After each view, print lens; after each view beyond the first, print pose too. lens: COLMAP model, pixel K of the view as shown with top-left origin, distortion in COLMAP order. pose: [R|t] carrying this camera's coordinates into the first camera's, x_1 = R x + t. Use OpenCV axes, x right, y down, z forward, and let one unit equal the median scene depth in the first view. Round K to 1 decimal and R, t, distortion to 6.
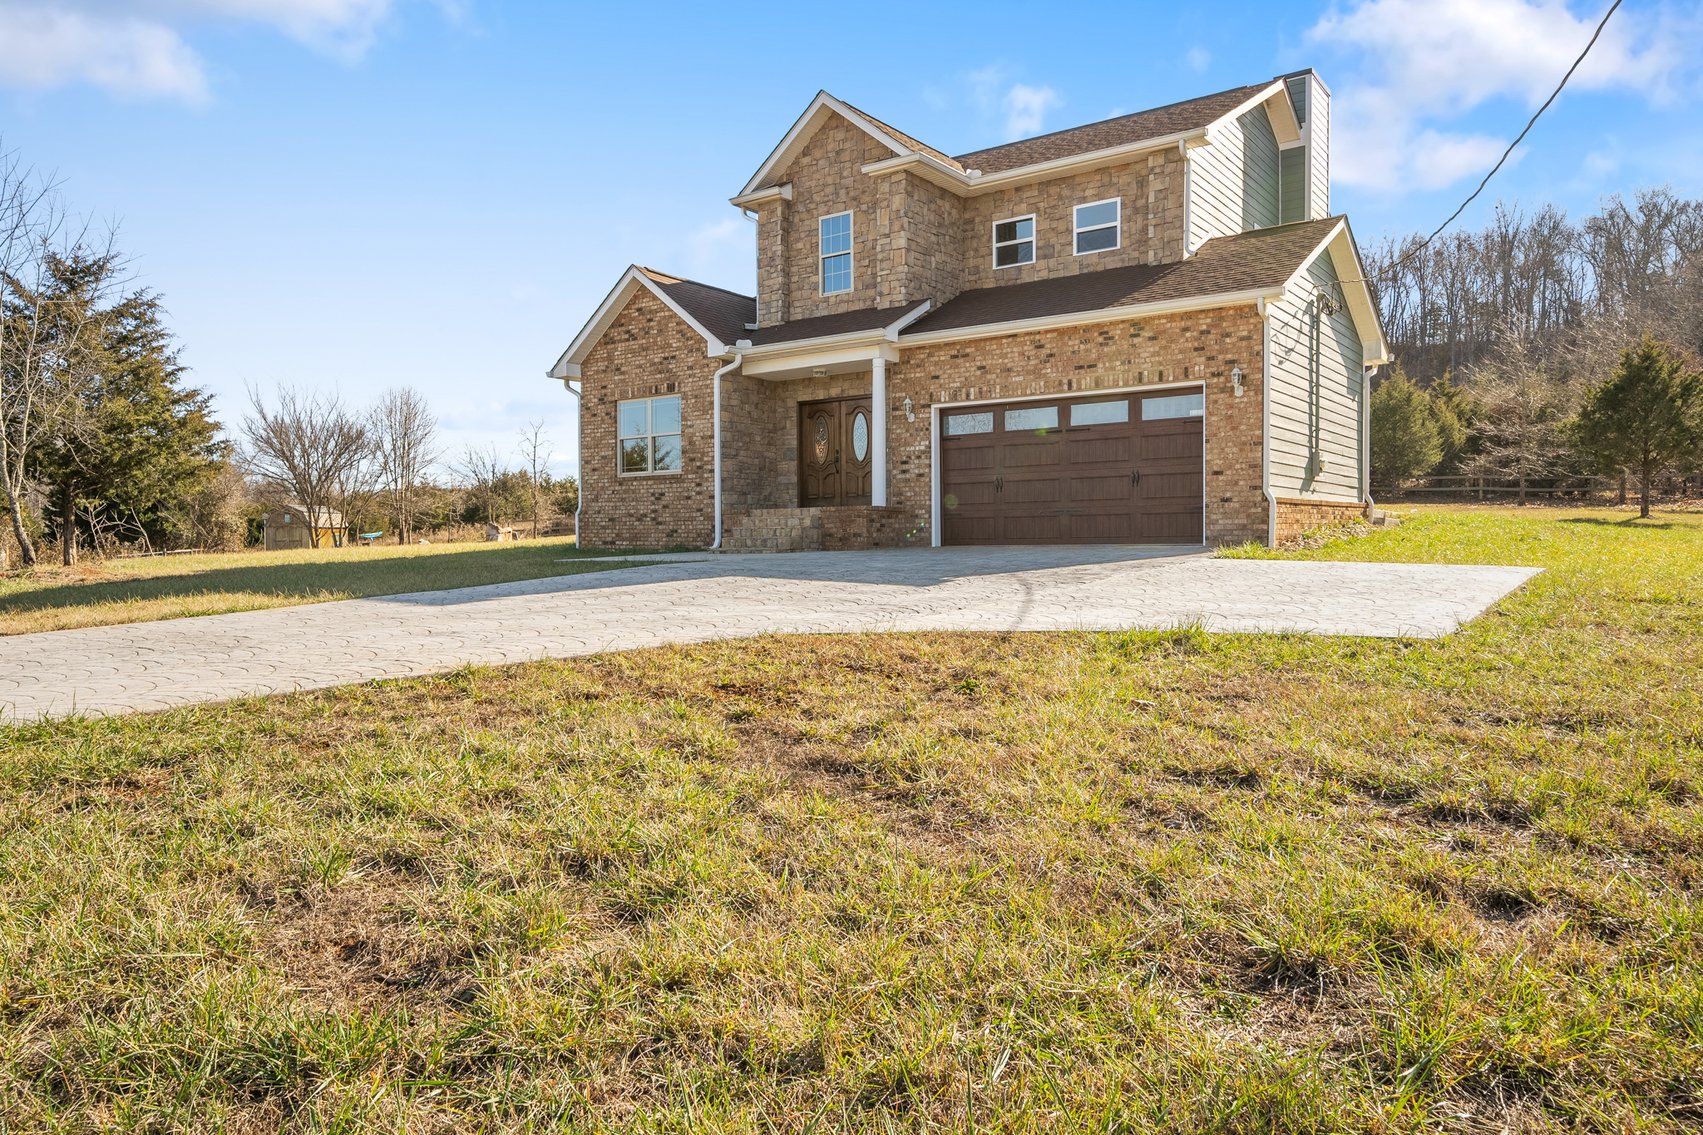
lens RADIAL K [[1136.4, 0, 851.6], [0, 1136.4, 561.8], [0, 0, 1]] dist [-0.001485, 0.000838]
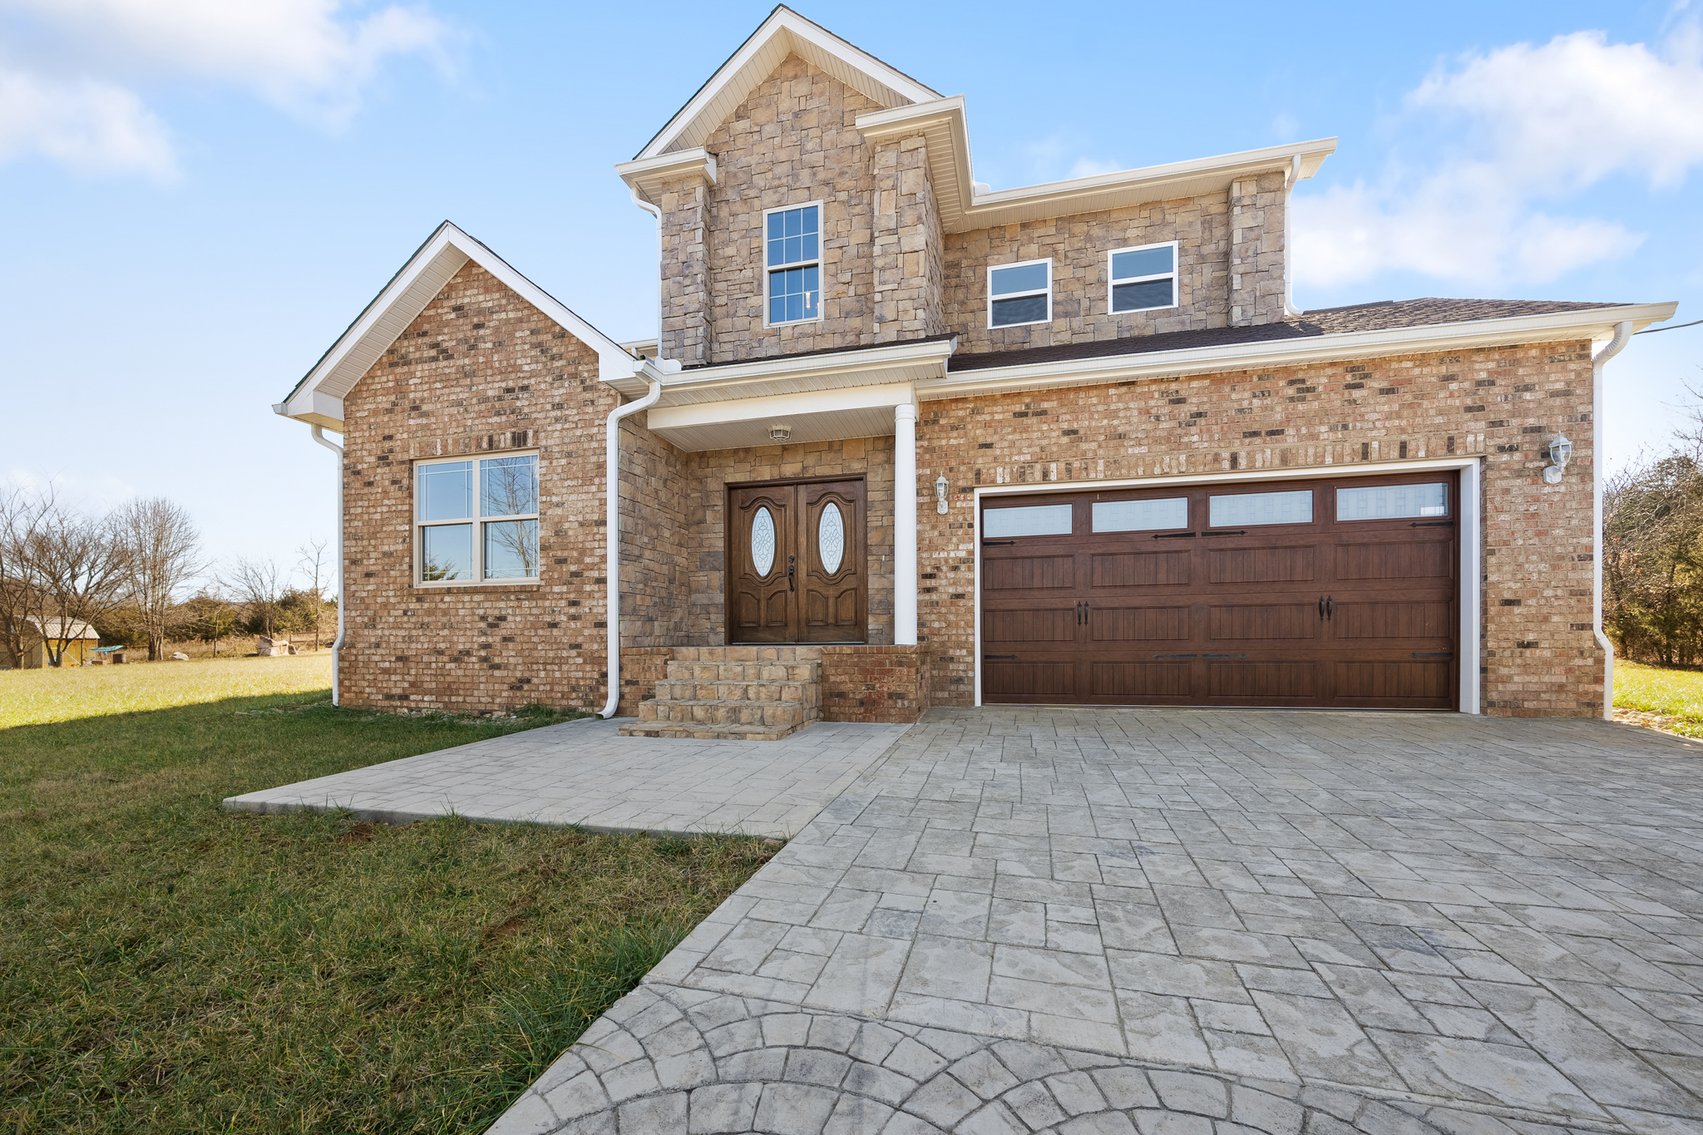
lens RADIAL K [[640.4, 0, 816.5], [0, 640.4, 641.0], [0, 0, 1]] dist [-0.003037, -0.000368]
pose [[0.932494, -0.000426, 0.361185, -0.143700], [0.005962, 0.999881, -0.014214, -0.044902], [-0.361136, 0.015408, 0.932386, 0.673937]]
